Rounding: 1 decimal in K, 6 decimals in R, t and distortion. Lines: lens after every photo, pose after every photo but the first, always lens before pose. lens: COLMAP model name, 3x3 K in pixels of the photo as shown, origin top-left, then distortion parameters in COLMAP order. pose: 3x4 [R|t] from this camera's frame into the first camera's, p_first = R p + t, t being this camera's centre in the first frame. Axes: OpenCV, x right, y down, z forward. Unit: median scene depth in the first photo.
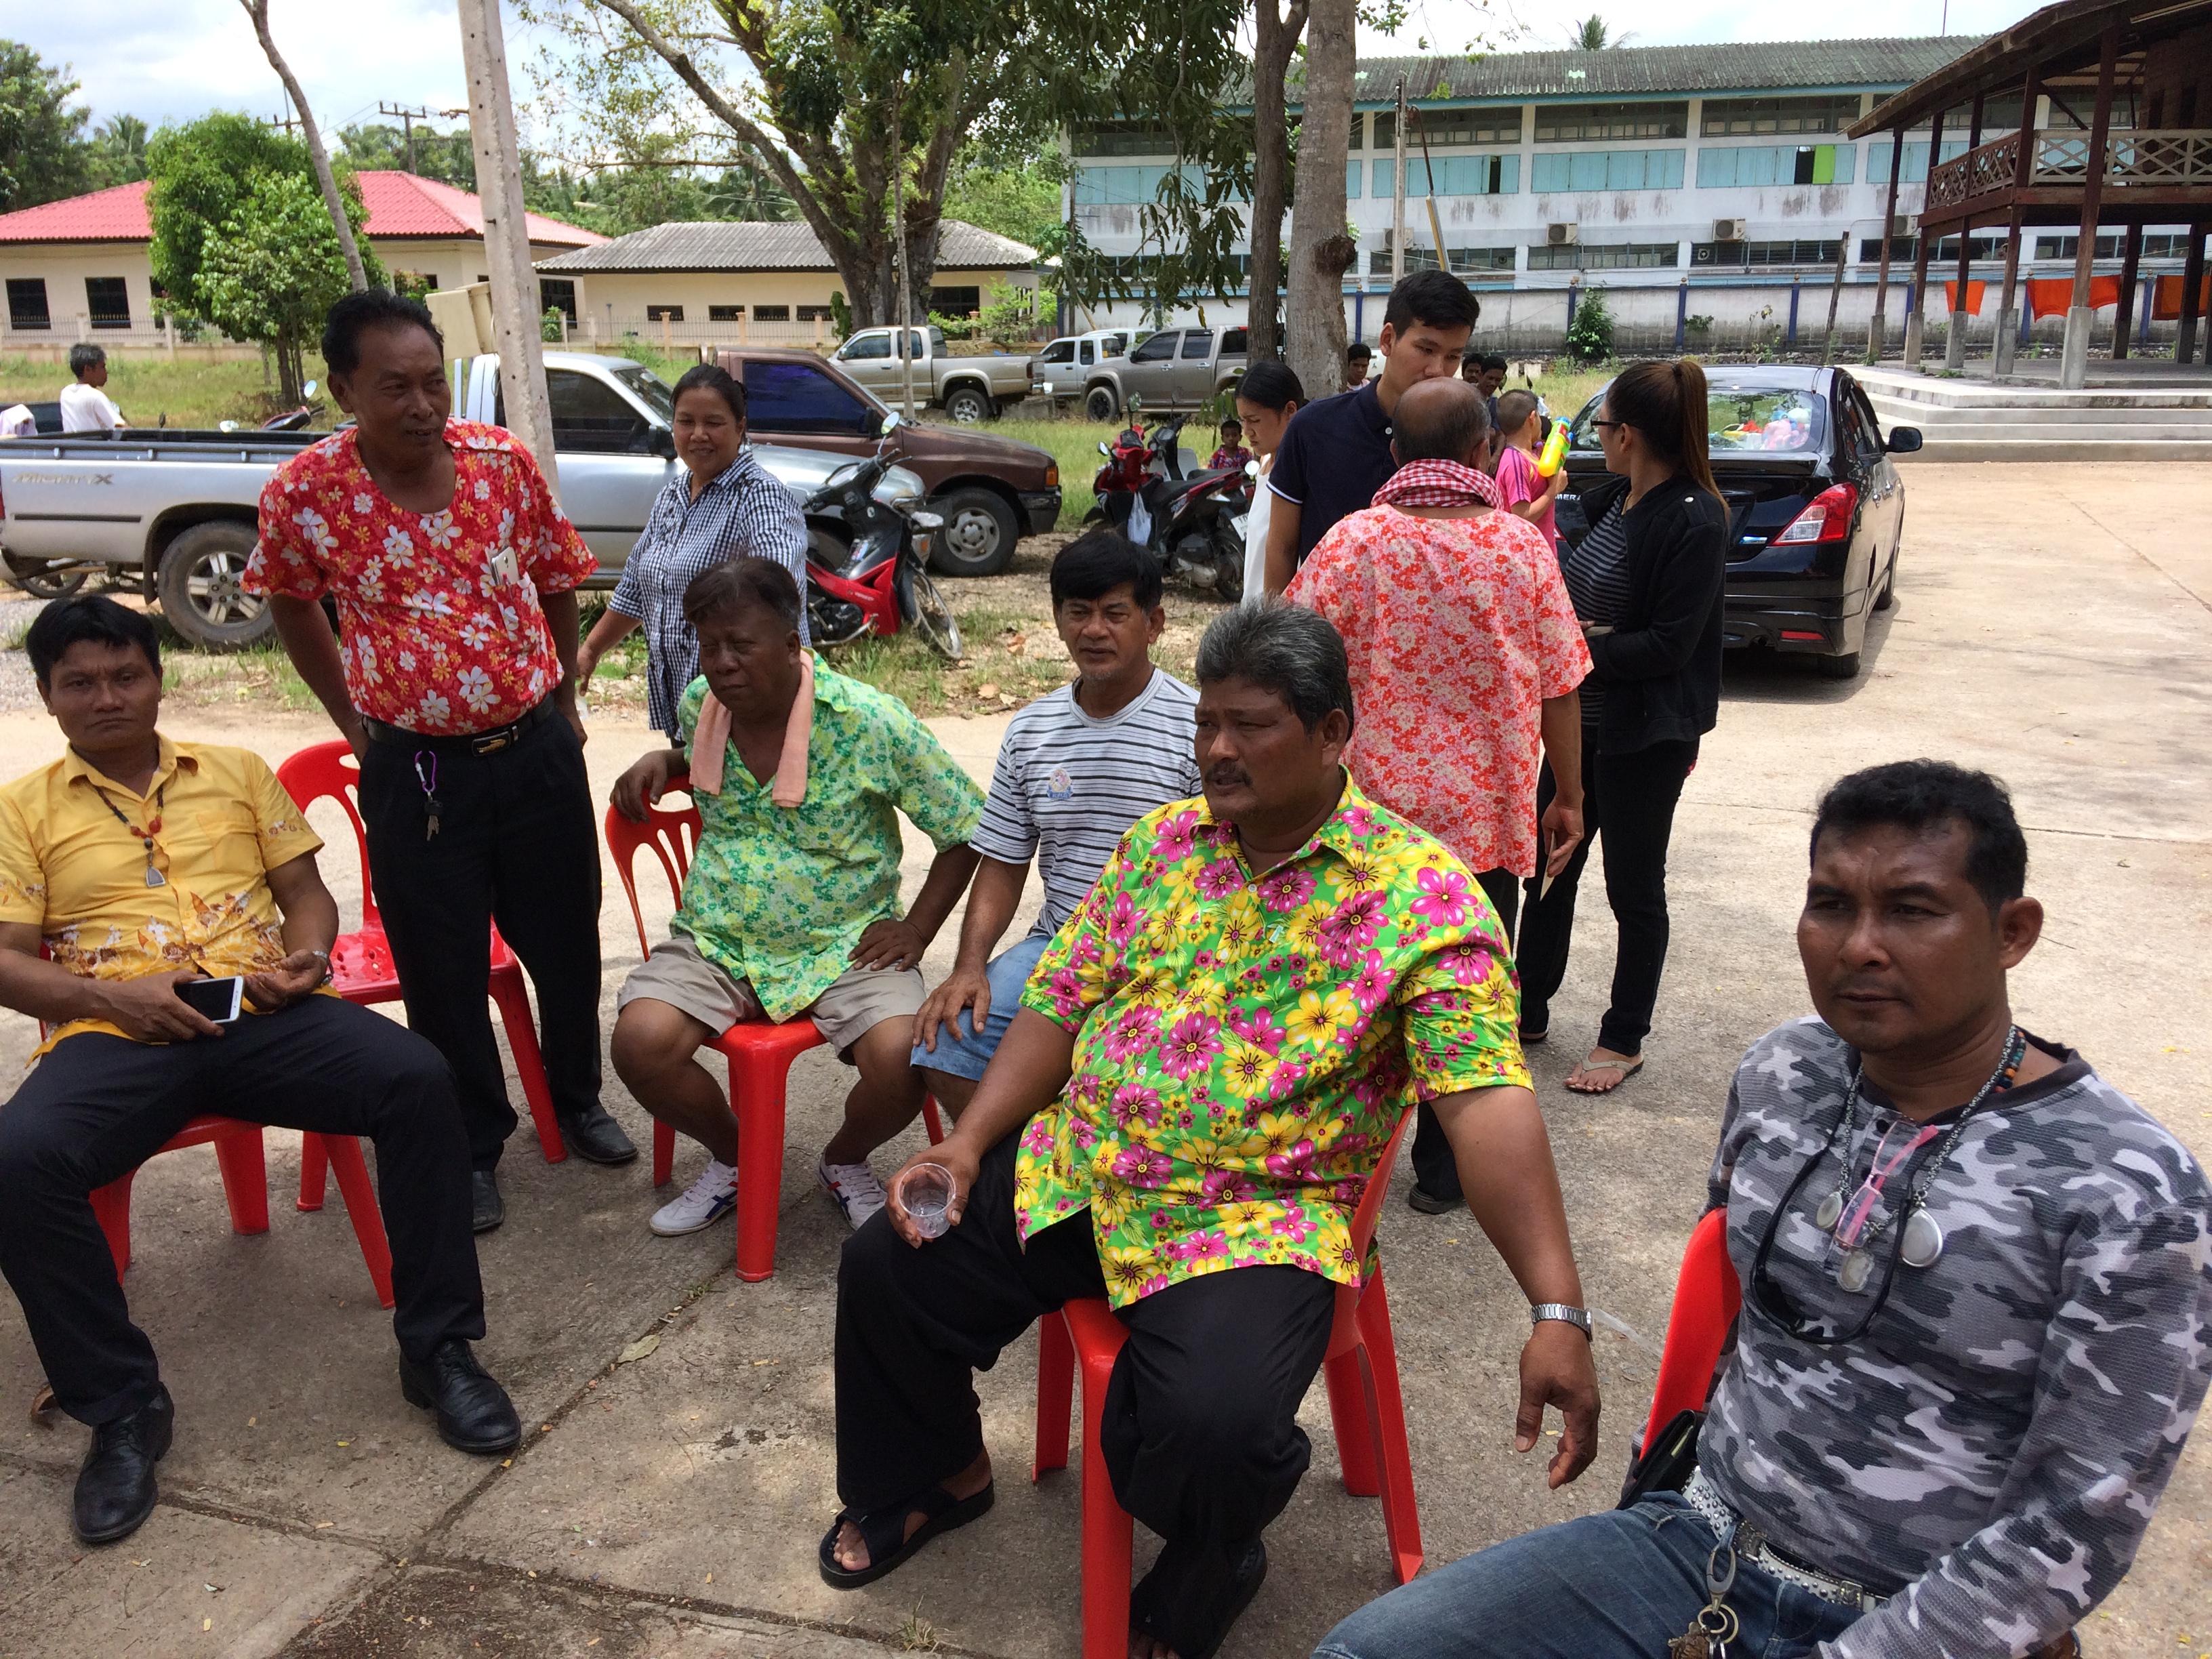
lens RADIAL K [[1848.2, 0, 1105.7], [0, 1848.2, 821.4], [0, 0, 1]] dist [0.104844, -0.164551]
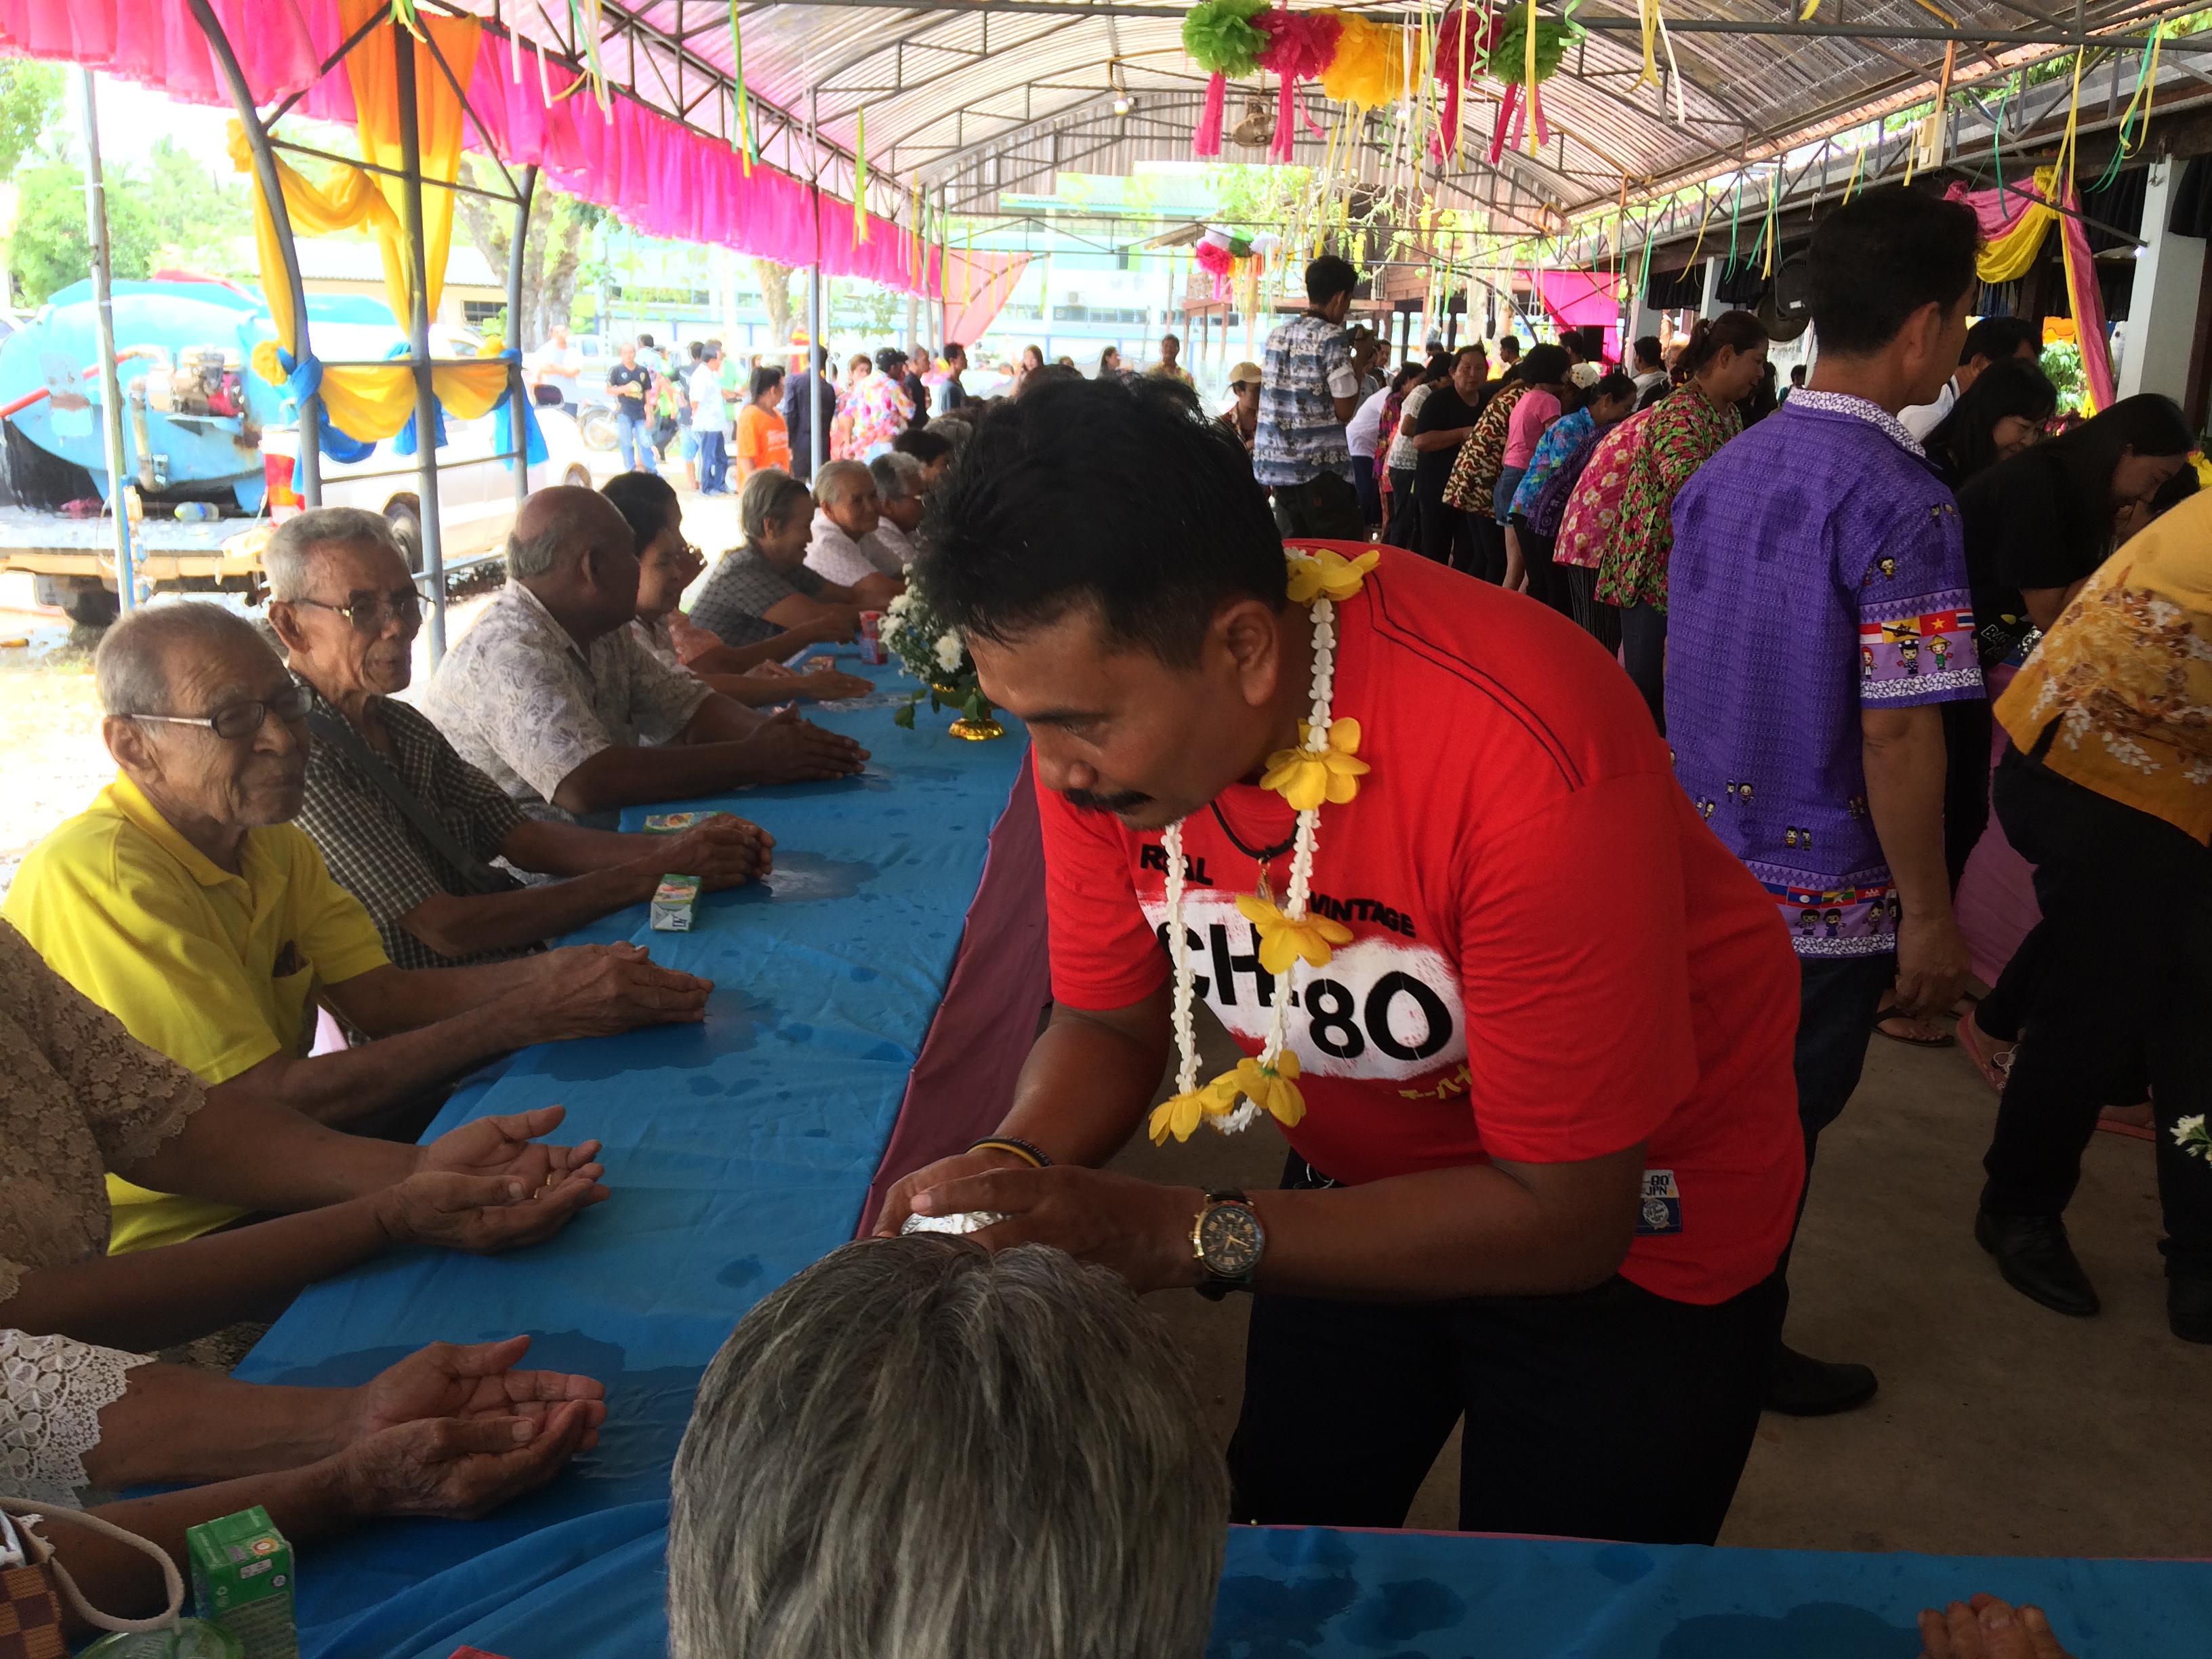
lens RADIAL K [[1848.2, 0, 1121.4], [0, 1848.2, 823.7], [0, 0, 1]] dist [0.104844, -0.164551]
pose [[0.943258, -0.041512, 0.329457, -0.134468], [0.045288, 0.998967, -0.003793, 0.105024], [-0.328959, 0.018498, 0.944163, -0.387746]]
